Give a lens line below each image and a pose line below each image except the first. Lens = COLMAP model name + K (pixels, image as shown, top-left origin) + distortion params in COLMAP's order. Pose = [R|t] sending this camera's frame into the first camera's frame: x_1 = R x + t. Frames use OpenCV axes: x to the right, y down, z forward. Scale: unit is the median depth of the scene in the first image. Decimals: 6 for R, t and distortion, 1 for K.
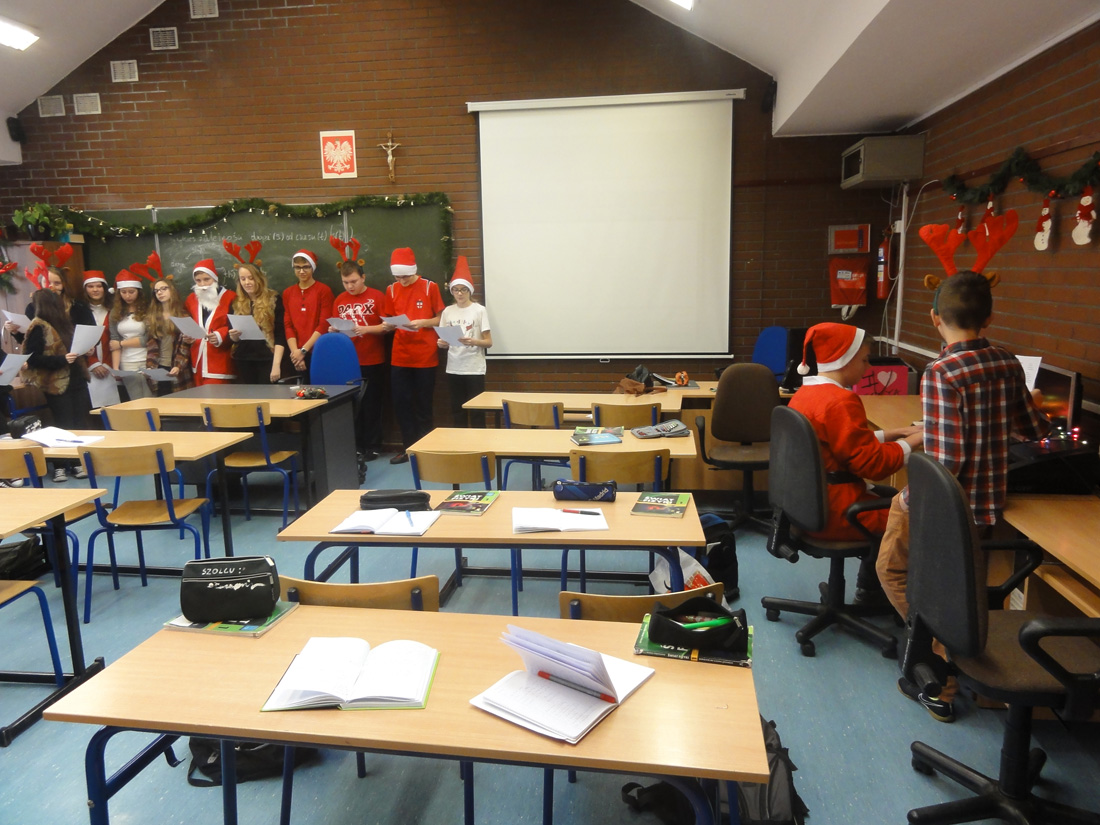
lens RADIAL K [[780.0, 0, 552.2], [0, 780.0, 409.4], [0, 0, 1]] dist [-0.002391, 0.002693]
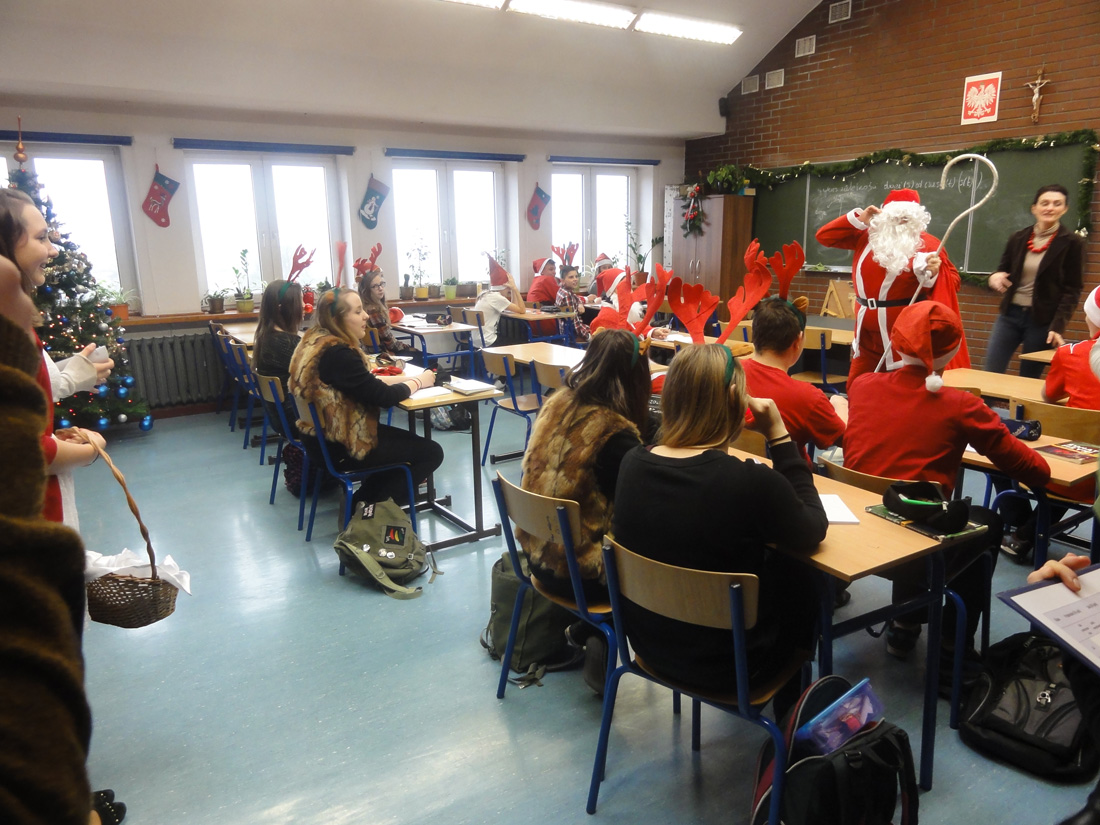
lens RADIAL K [[777.7, 0, 554.2], [0, 777.7, 411.1], [0, 0, 1]] dist [-0.003008, 0.001725]
pose [[0.653438, 0.180270, -0.735201, 0.173656], [-0.132711, 0.983469, 0.123193, 0.015452], [0.745256, 0.017070, 0.666560, -0.060923]]
